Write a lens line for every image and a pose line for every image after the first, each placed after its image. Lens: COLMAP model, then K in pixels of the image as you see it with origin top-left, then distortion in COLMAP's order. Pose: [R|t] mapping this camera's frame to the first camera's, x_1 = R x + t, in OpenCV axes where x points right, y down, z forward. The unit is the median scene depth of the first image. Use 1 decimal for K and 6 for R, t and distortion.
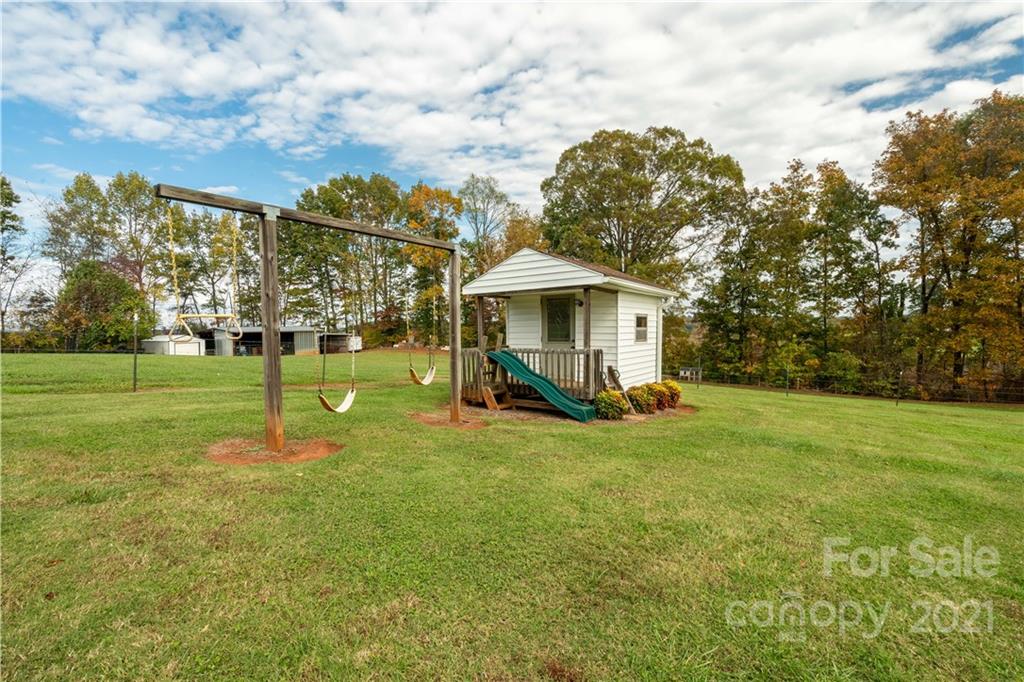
lens RADIAL K [[466.9, 0, 515.8], [0, 466.9, 342.0], [0, 0, 1]] dist [-0.003102, 0.000509]
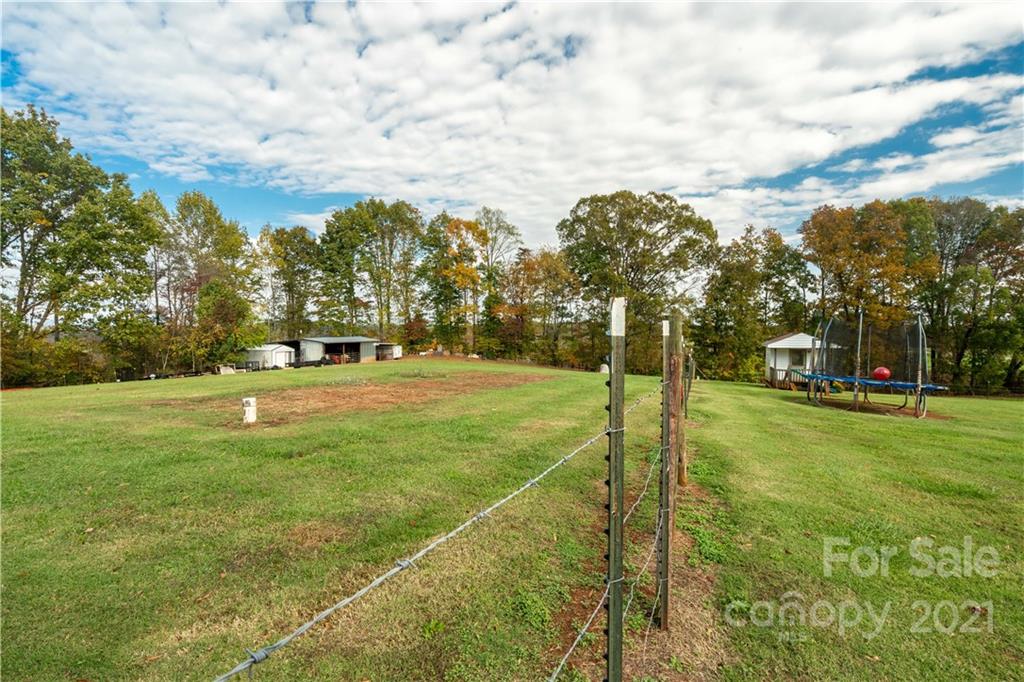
lens RADIAL K [[466.9, 0, 517.8], [0, 466.9, 339.8], [0, 0, 1]] dist [-0.003102, 0.000509]
pose [[0.977880, 0.012018, 0.208820, -0.273205], [-0.009500, 0.999870, -0.013058, -0.013094], [-0.208950, 0.010786, 0.977867, -0.167410]]
